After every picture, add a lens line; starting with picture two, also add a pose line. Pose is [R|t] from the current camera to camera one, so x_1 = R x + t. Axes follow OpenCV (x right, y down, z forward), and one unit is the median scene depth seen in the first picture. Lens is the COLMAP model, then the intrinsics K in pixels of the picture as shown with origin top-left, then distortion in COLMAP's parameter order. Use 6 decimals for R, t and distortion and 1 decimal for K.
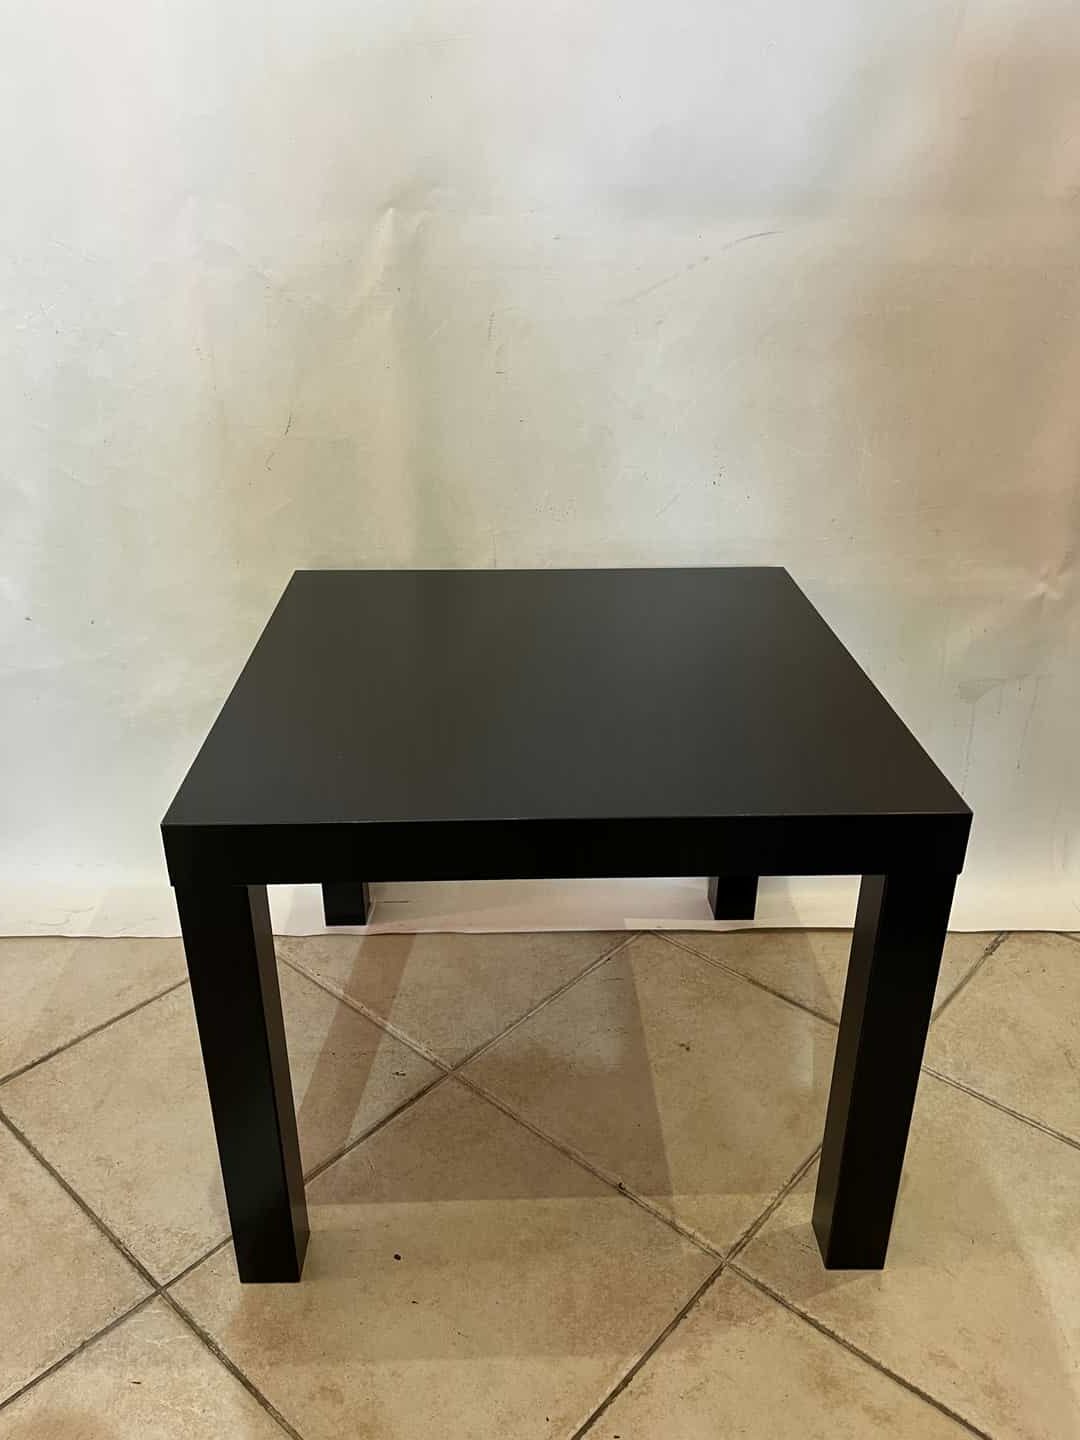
lens RADIAL K [[1112.0, 0, 523.4], [0, 1112.0, 718.7], [0, 0, 1]] dist [0.029609, -0.069805]
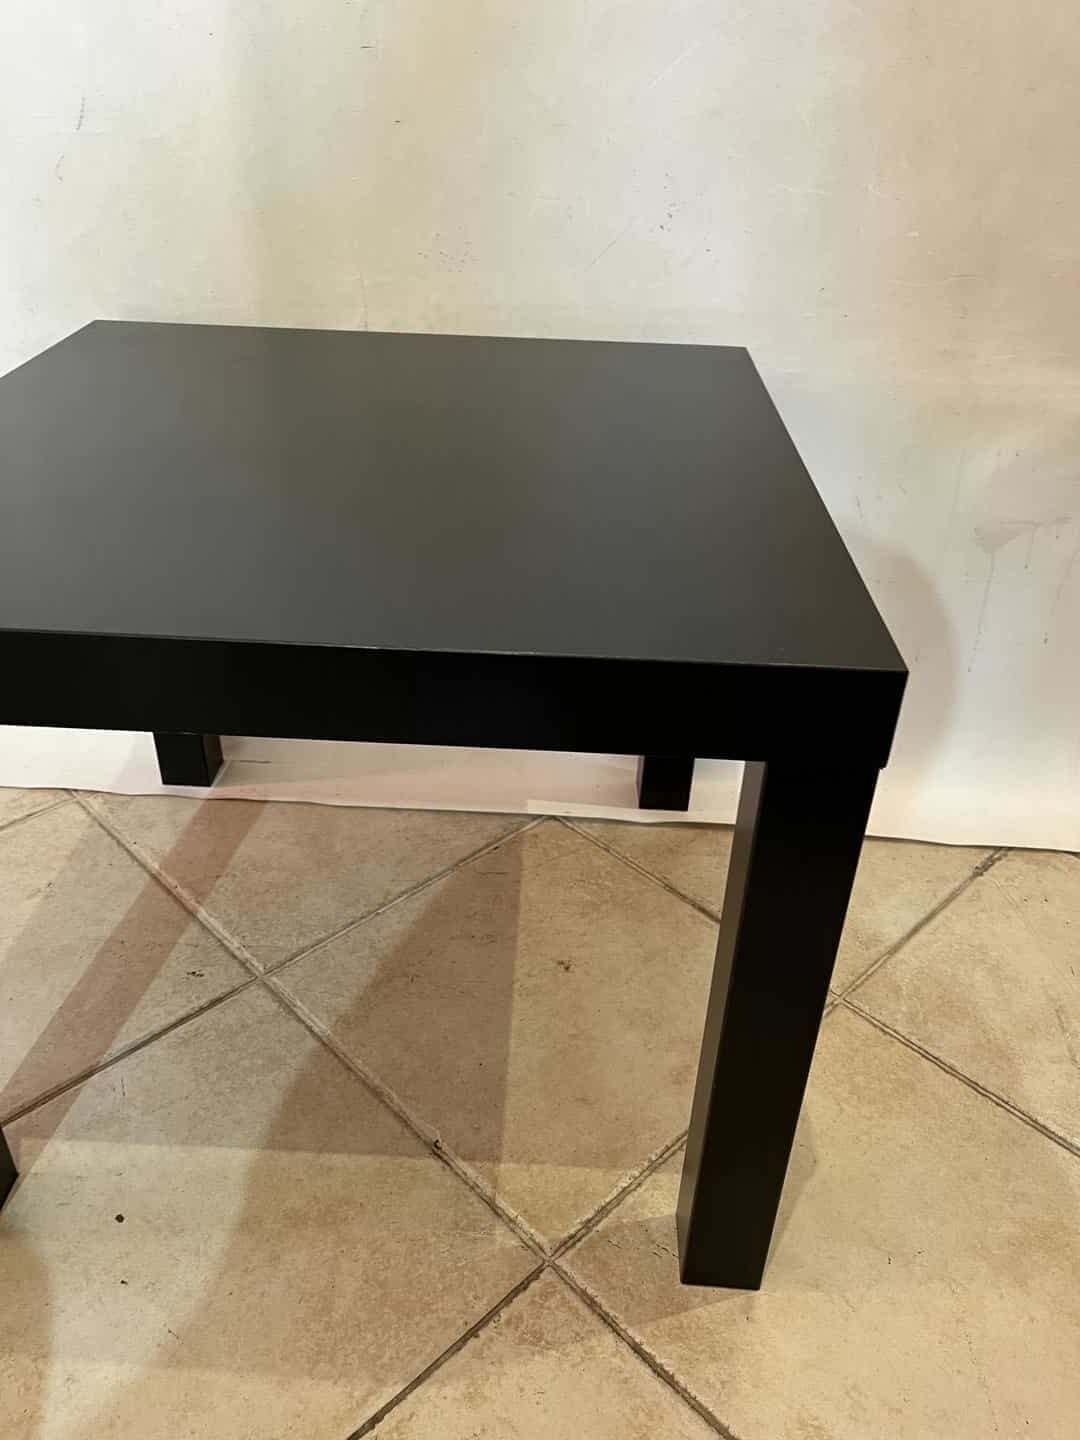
lens RADIAL K [[1112.0, 0, 523.4], [0, 1112.0, 718.7], [0, 0, 1]] dist [0.029609, -0.069805]
pose [[0.996969, 0.062832, -0.045885, 0.166437], [-0.057140, 0.991570, 0.116292, 0.037893], [0.052805, -0.113318, 0.992155, 0.281872]]
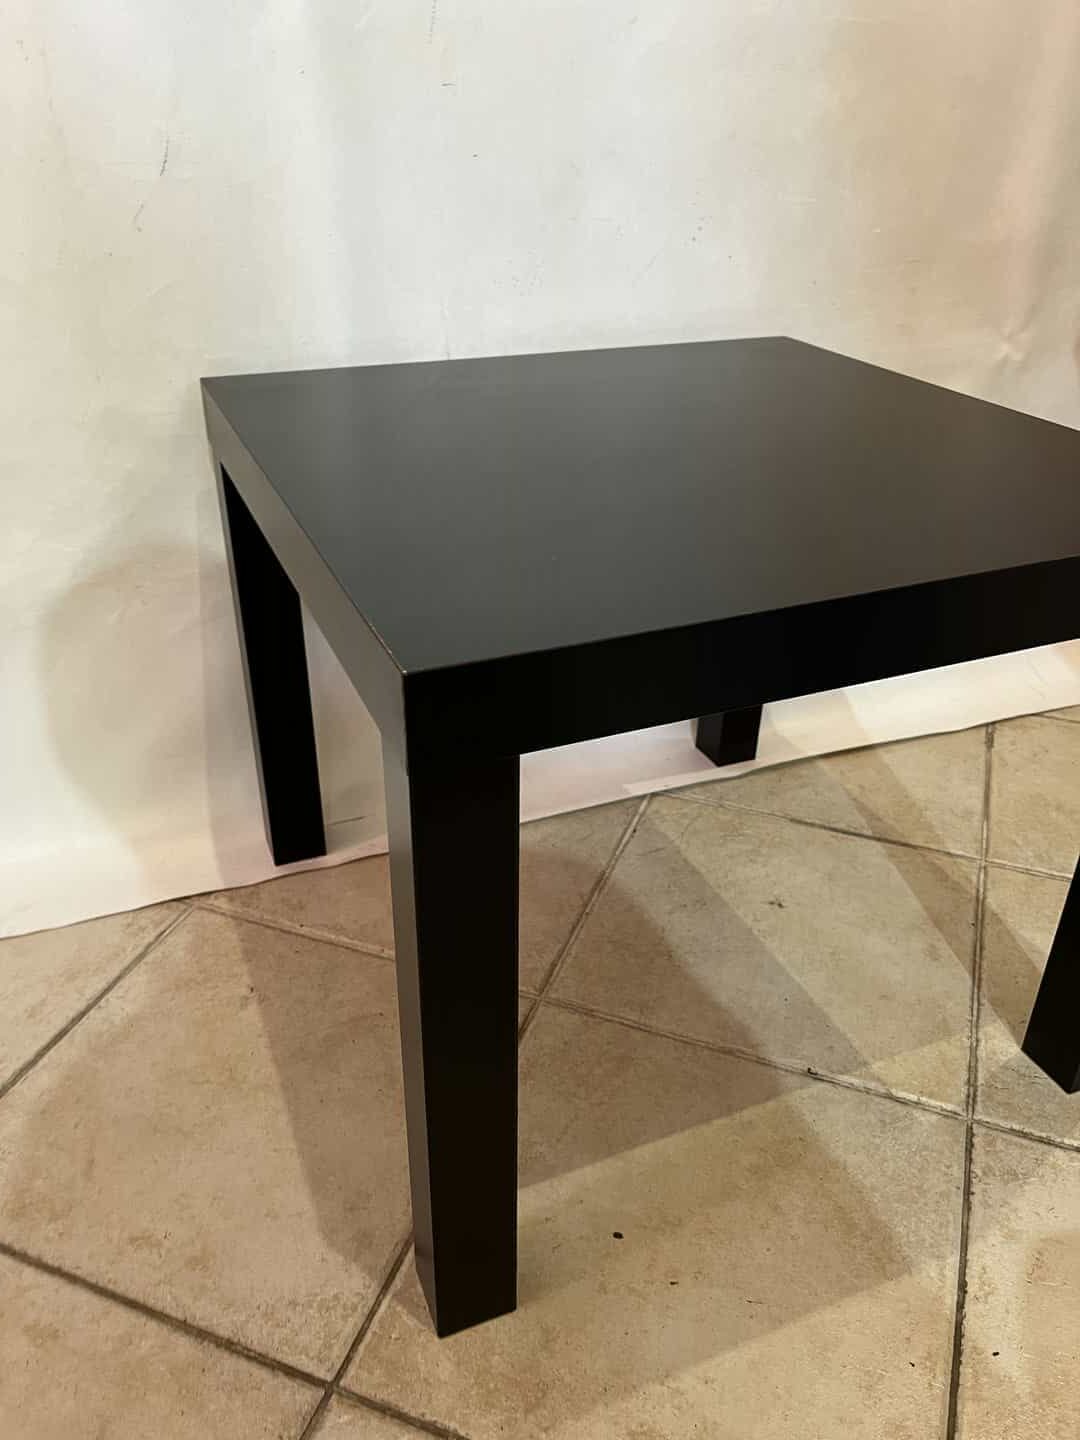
lens RADIAL K [[1118.9, 0, 519.3], [0, 1118.9, 722.1], [0, 0, 1]] dist [0.022622, -0.068637]
pose [[0.933394, -0.168402, 0.316884, -0.340088], [0.146151, 0.984890, 0.092906, 0.056153], [-0.327742, -0.040405, 0.943903, 0.302160]]
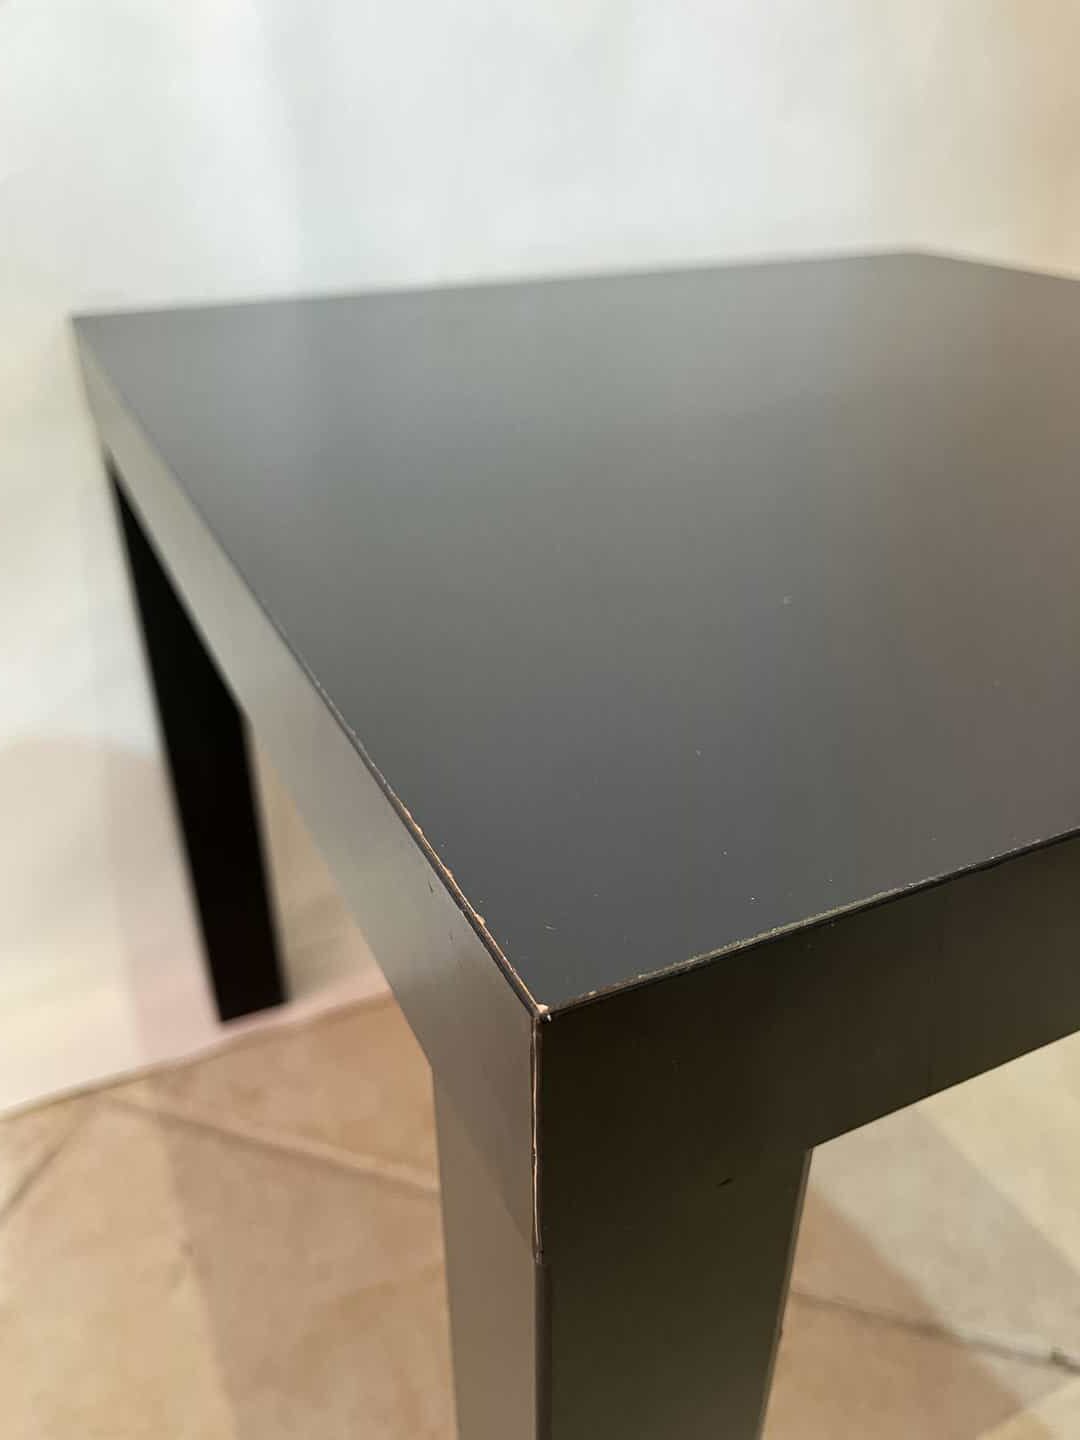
lens RADIAL K [[1129.8, 0, 526.6], [0, 1129.8, 723.5], [0, 0, 1]] dist [0.064349, -0.134705]
pose [[0.912467, -0.203232, 0.355107, -0.283350], [0.177774, 0.978636, 0.103284, 0.018669], [-0.368512, -0.031114, 0.929102, 0.606679]]
